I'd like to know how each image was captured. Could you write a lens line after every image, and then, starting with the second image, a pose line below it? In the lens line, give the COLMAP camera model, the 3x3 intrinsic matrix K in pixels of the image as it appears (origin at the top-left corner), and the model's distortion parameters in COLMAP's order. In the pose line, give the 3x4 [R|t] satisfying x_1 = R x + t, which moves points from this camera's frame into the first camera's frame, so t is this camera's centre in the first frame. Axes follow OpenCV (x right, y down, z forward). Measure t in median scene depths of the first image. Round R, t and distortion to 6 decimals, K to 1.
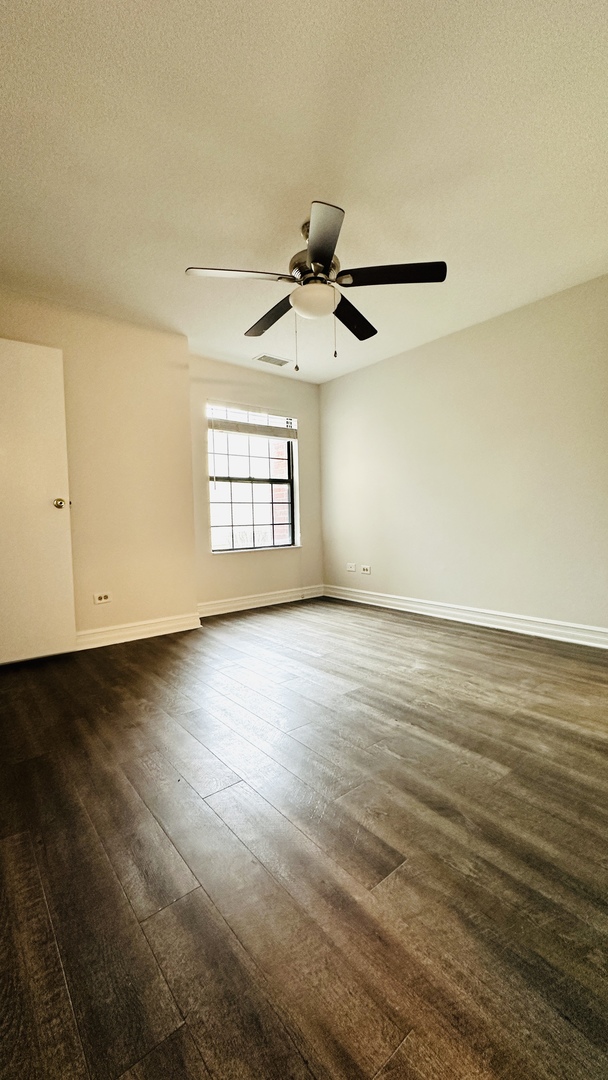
lens RADIAL K [[432.2, 0, 304.0], [0, 432.2, 540.0], [0, 0, 1]] dist [-0.002203, 0.000176]
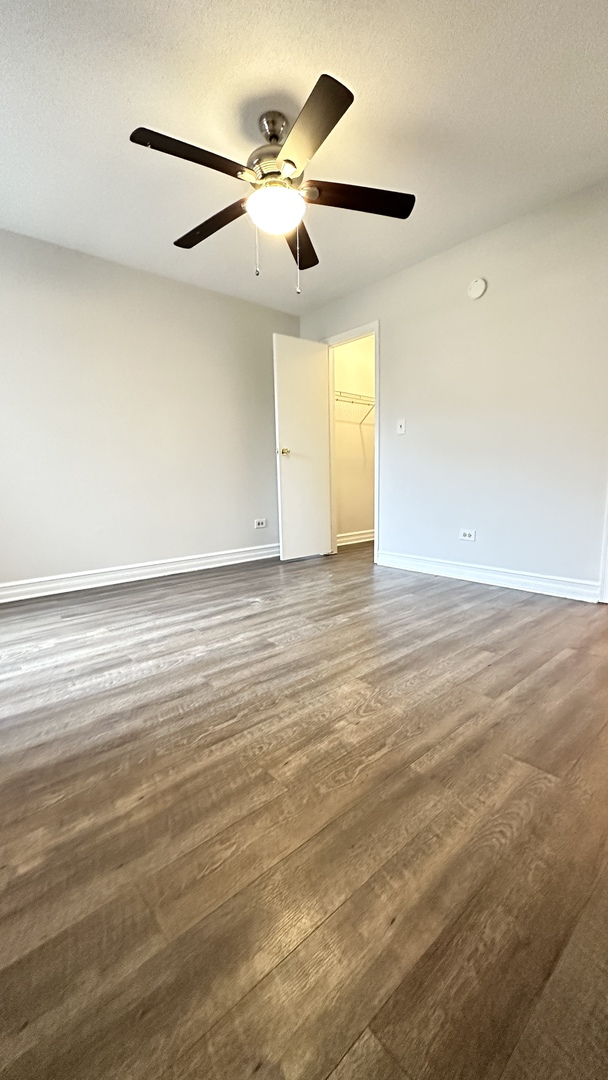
lens RADIAL K [[432.2, 0, 304.0], [0, 432.2, 540.0], [0, 0, 1]] dist [-0.002203, 0.000176]
pose [[-0.028890, -0.120290, 0.992318, -0.669906], [0.072883, 0.989837, 0.122111, 0.011606], [-0.996922, 0.075851, -0.019829, 0.717588]]
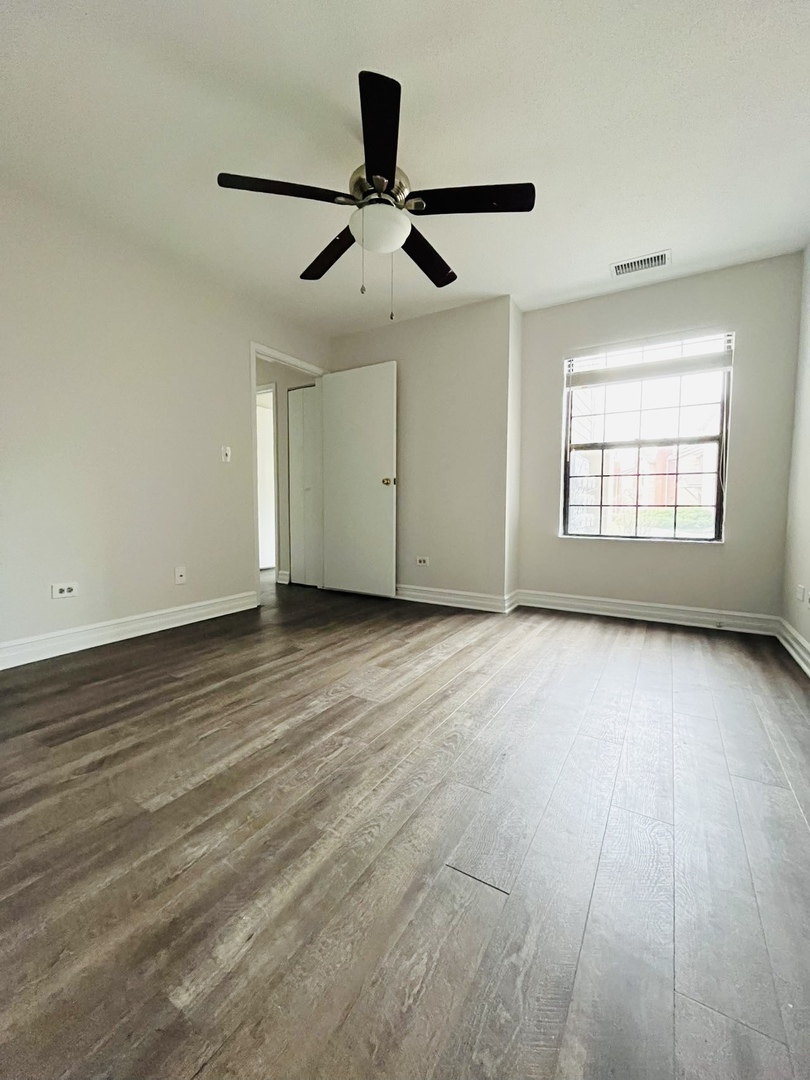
lens RADIAL K [[436.3, 0, 404.7], [0, 436.3, 536.6], [0, 0, 1]] dist [-0.002028, -0.000141]
pose [[0.333806, 0.091056, -0.938233, 0.632440], [-0.060410, 0.995344, 0.075106, -0.019931], [0.940704, 0.031608, 0.337753, 0.551970]]
